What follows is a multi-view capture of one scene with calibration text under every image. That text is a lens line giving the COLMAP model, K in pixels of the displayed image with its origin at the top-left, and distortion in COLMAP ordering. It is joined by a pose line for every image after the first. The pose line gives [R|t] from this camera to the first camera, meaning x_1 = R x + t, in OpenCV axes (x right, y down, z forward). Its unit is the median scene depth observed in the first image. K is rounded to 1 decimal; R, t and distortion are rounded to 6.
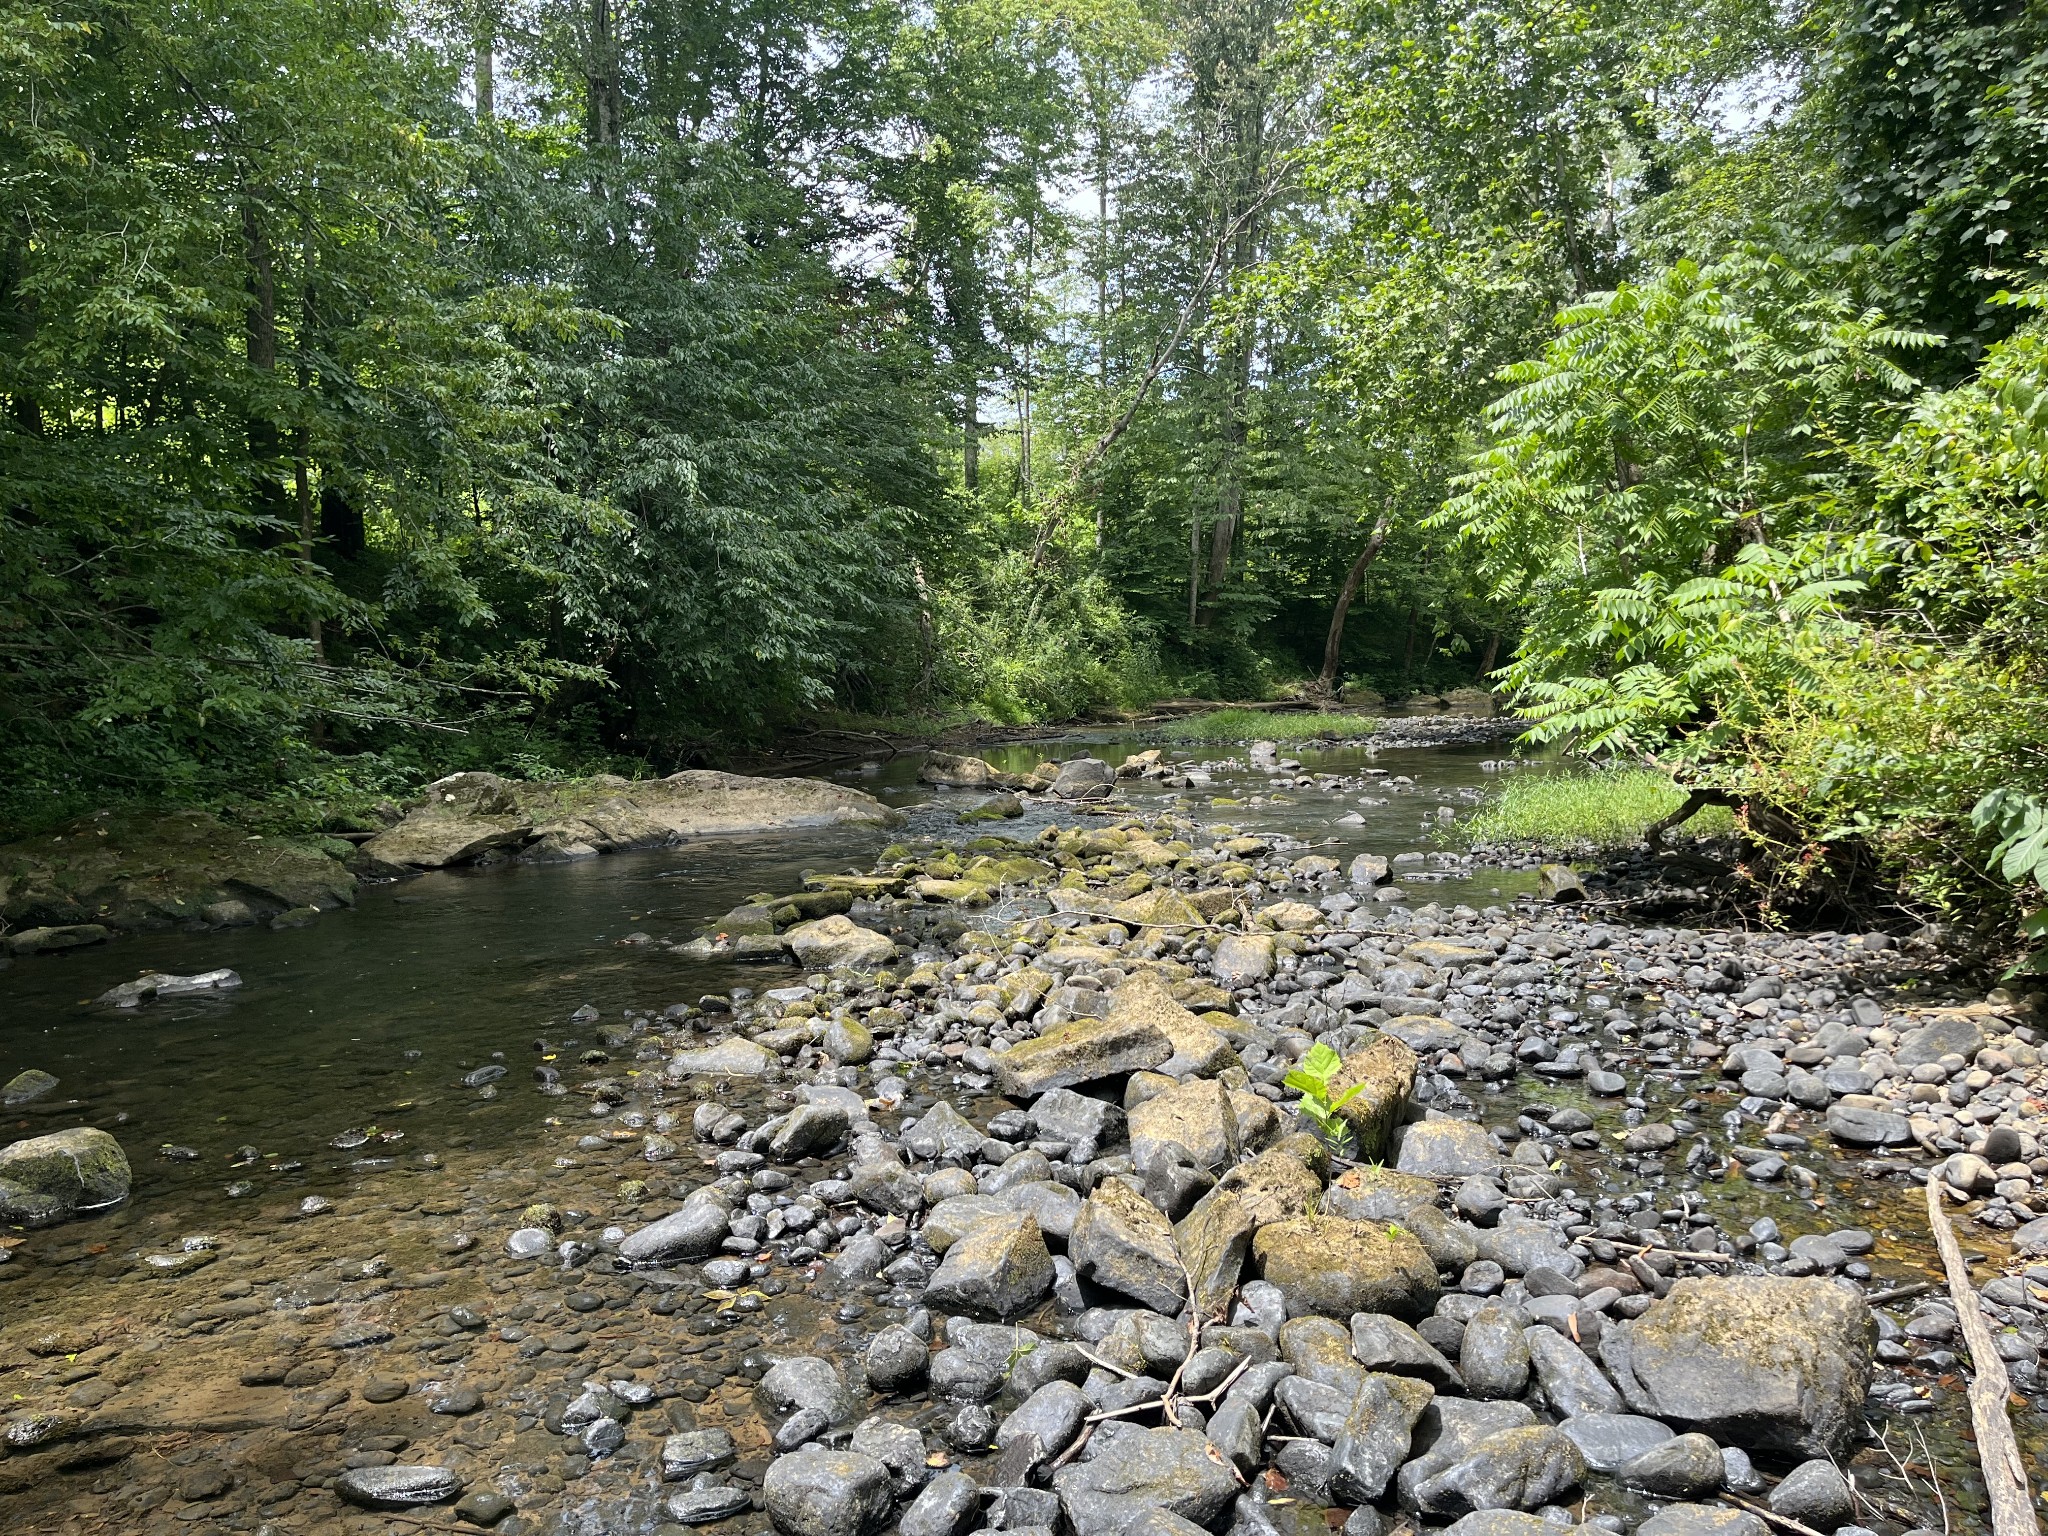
lens RADIAL K [[1494.1, 0, 1024.0], [0, 1494.1, 768.0], [0, 0, 1]] dist [0.021522, -0.007901]
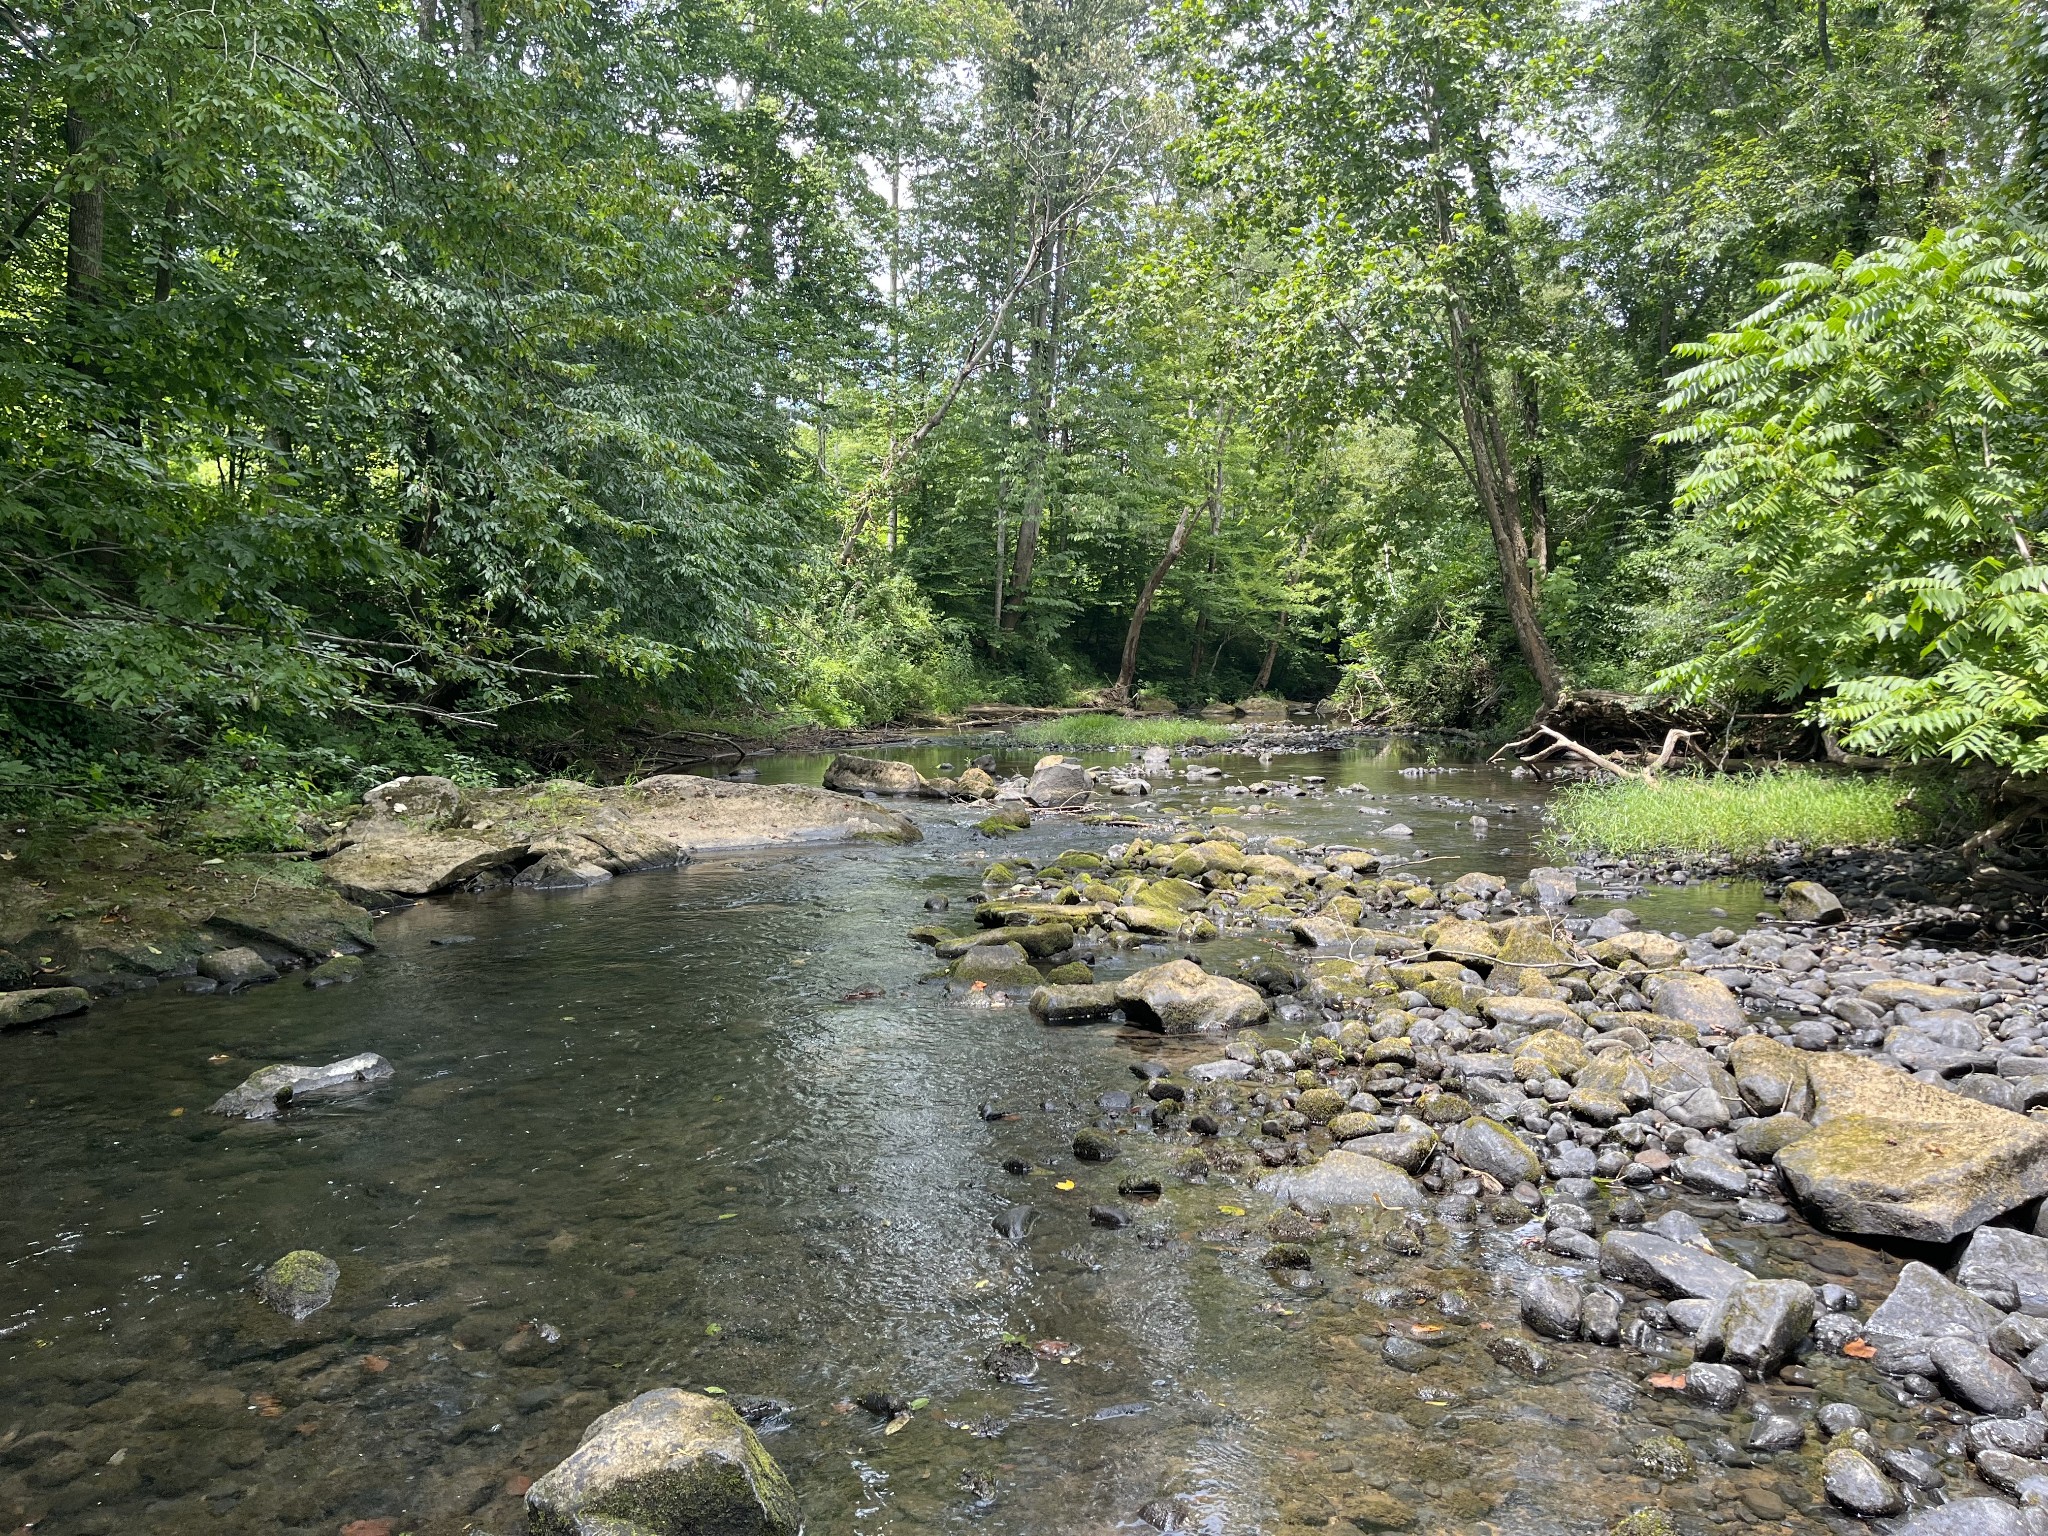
lens RADIAL K [[1494.1, 0, 1024.0], [0, 1494.1, 768.0], [0, 0, 1]] dist [0.021522, -0.007901]
pose [[0.982383, 0.004553, 0.186825, -0.115993], [-0.003763, 0.999982, -0.004585, 0.000427], [-0.186842, 0.003801, 0.982383, 0.079417]]
